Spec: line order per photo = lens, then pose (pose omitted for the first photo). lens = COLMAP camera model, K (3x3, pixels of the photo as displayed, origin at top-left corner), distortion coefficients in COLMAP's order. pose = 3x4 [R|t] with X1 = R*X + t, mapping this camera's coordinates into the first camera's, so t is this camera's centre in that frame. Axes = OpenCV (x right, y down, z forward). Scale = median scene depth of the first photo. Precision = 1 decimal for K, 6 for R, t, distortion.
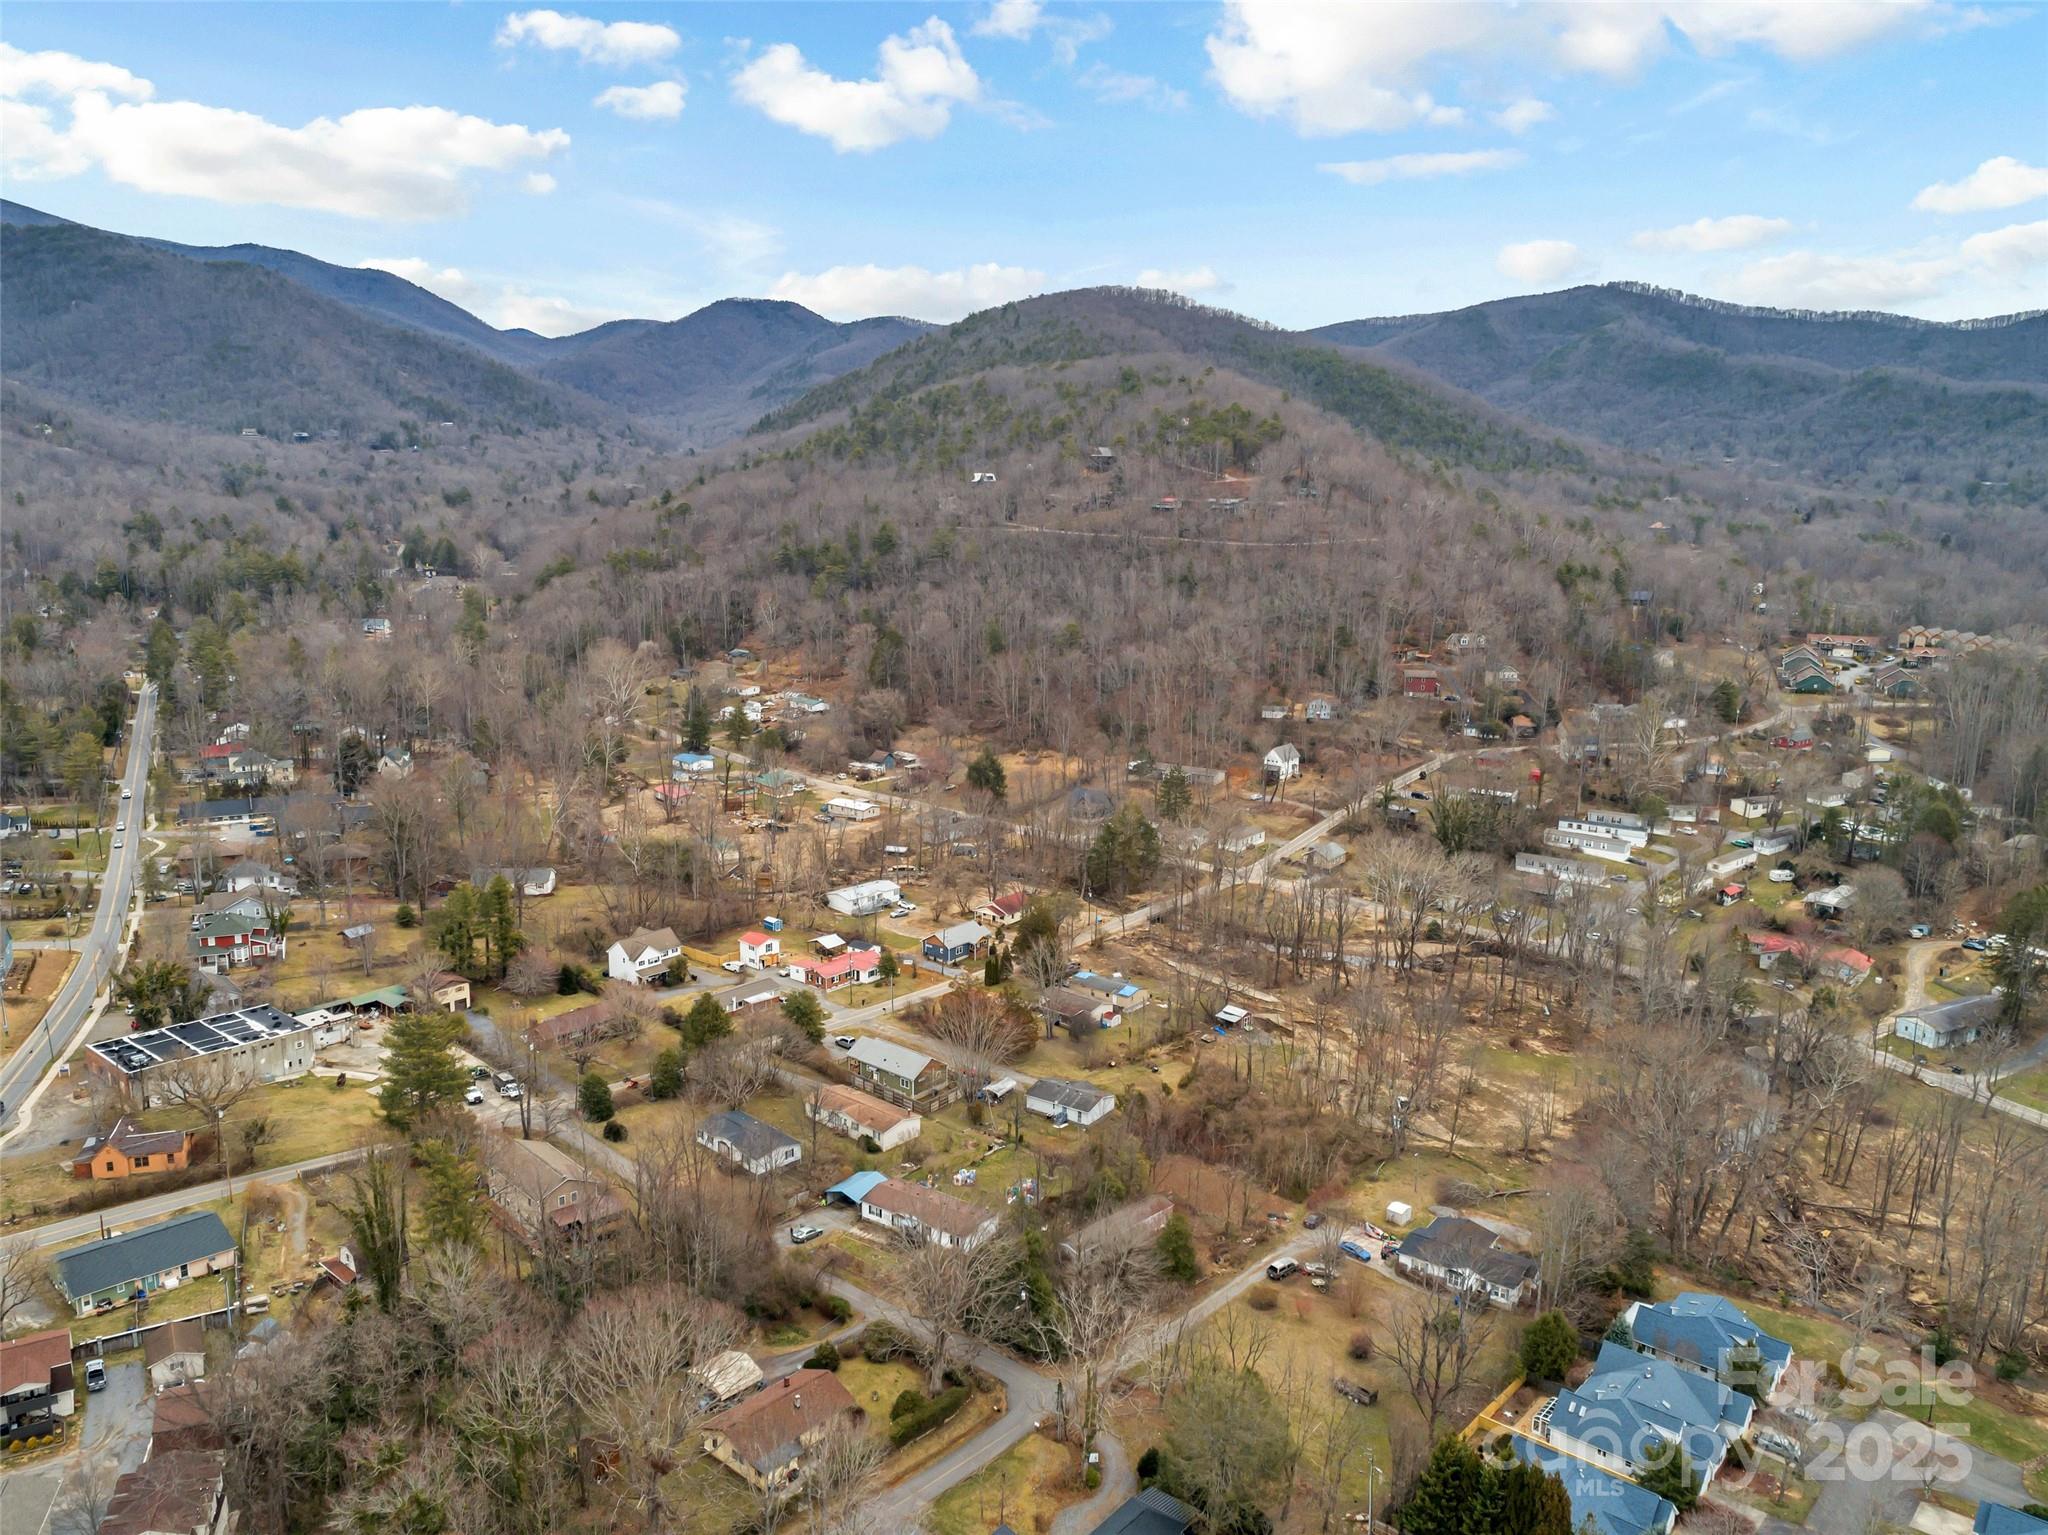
lens RADIAL K [[1540.5, 0, 1024.0], [0, 1540.5, 767.5], [0, 0, 1]] dist [-0.022595, 0.012483]
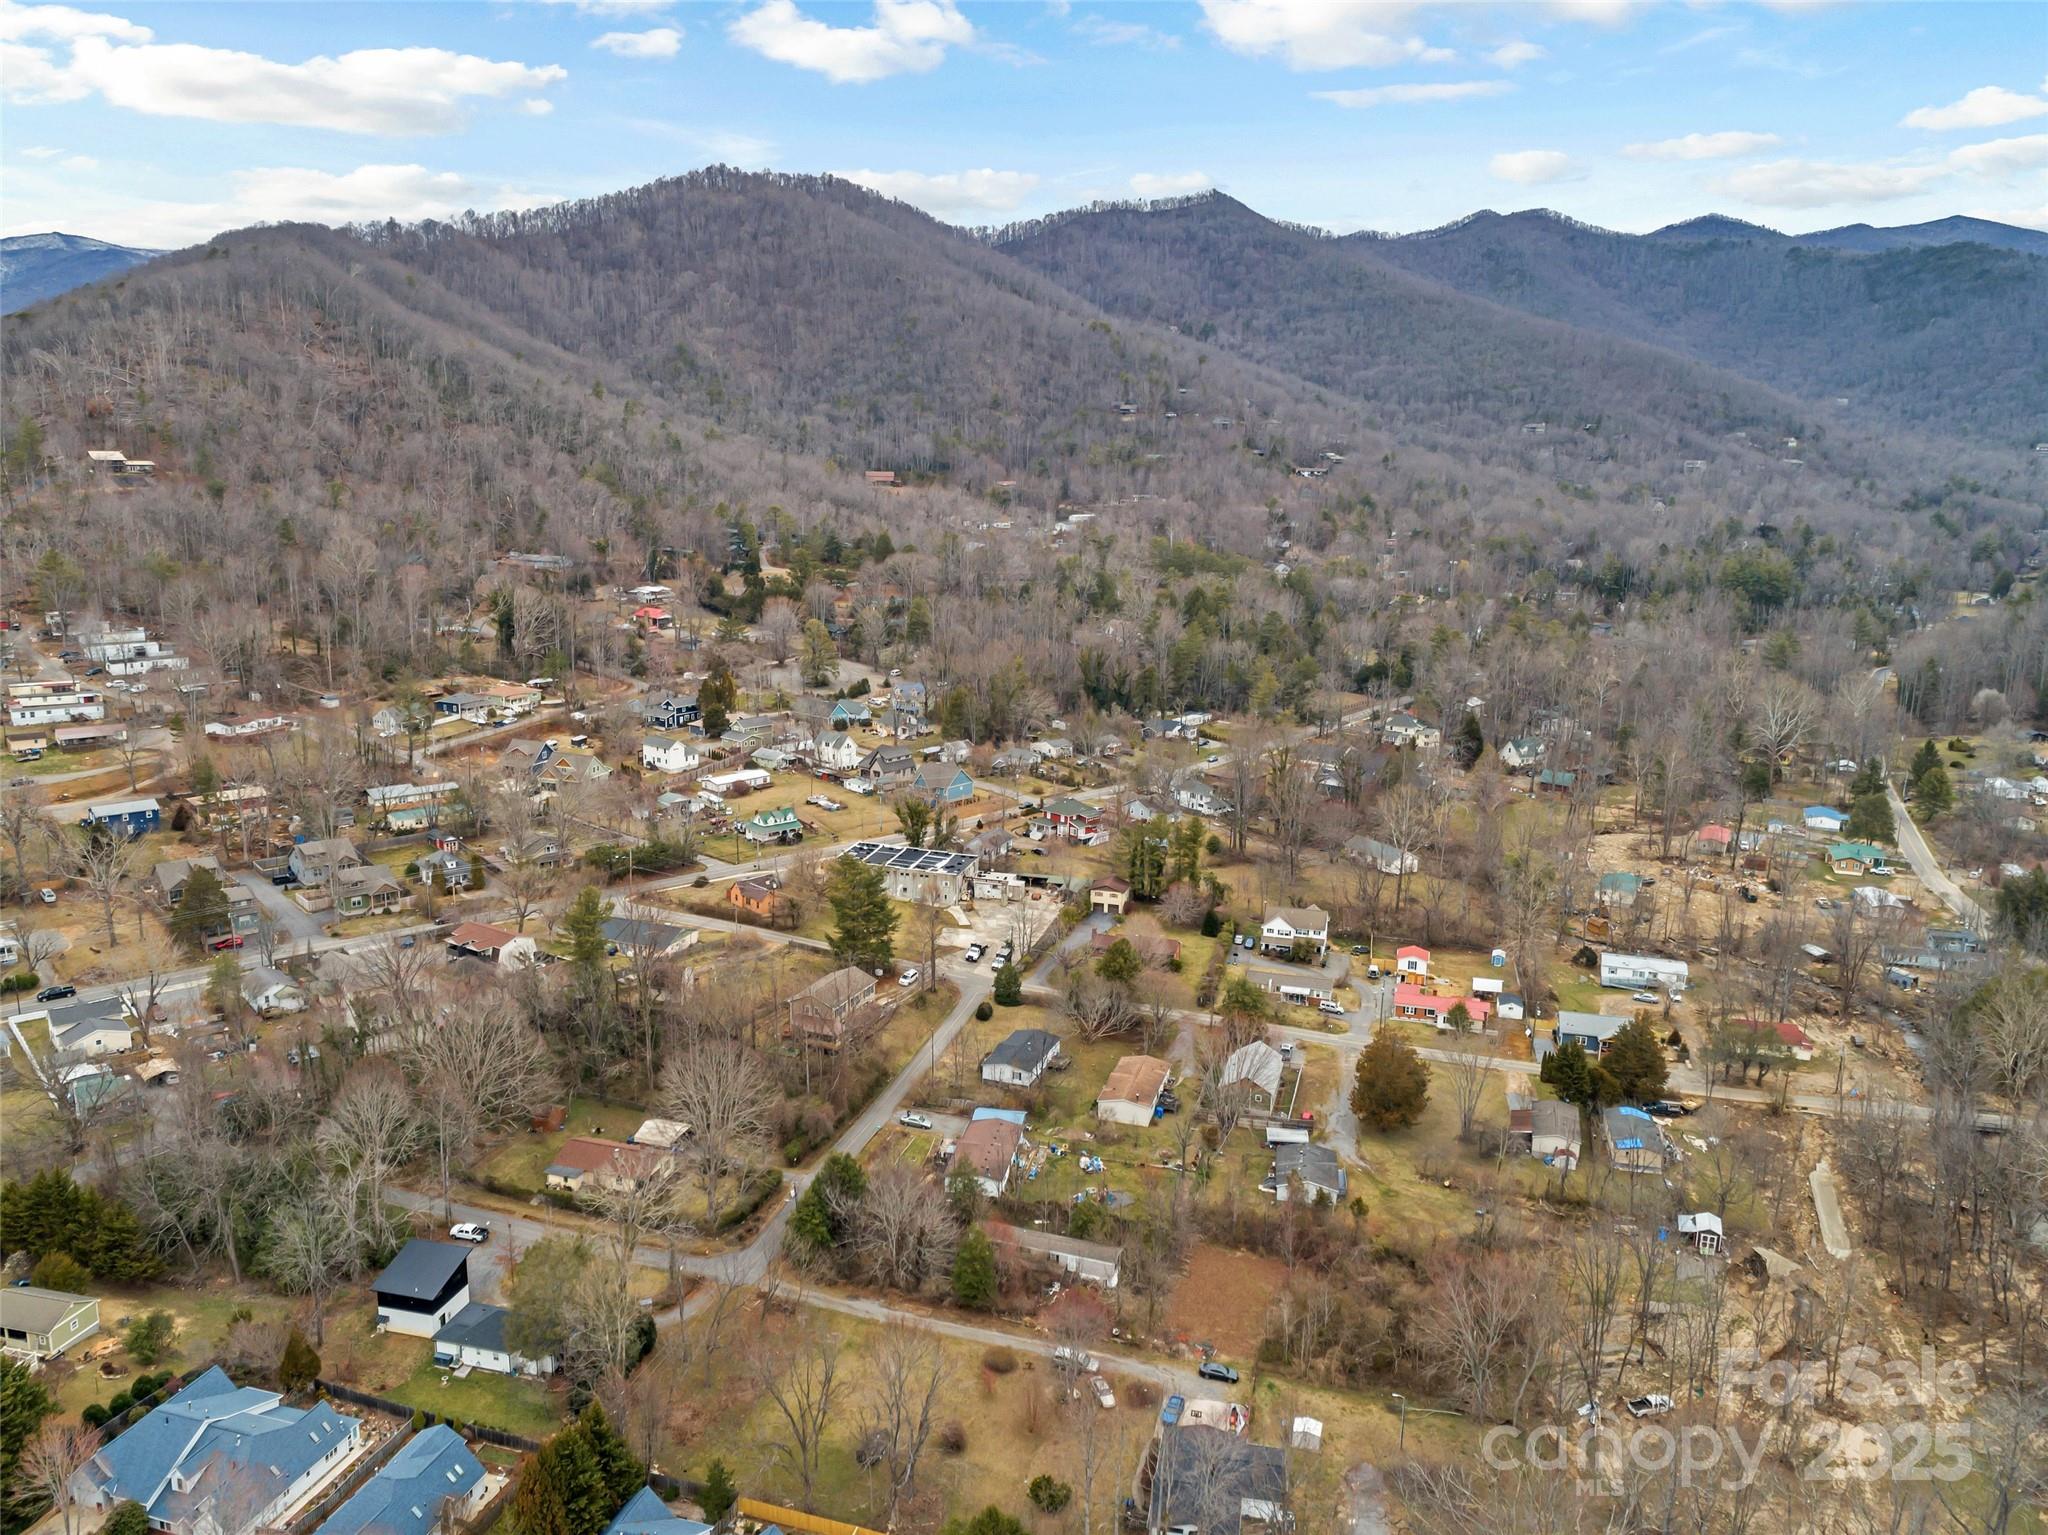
lens RADIAL K [[1540.5, 0, 1024.0], [0, 1540.5, 767.5], [0, 0, 1]] dist [-0.022595, 0.012483]
pose [[0.416693, 0.184235, -0.890182, 0.357939], [-0.194760, 0.974602, 0.110539, -0.038842], [0.887939, 0.127311, 0.441991, 0.224034]]
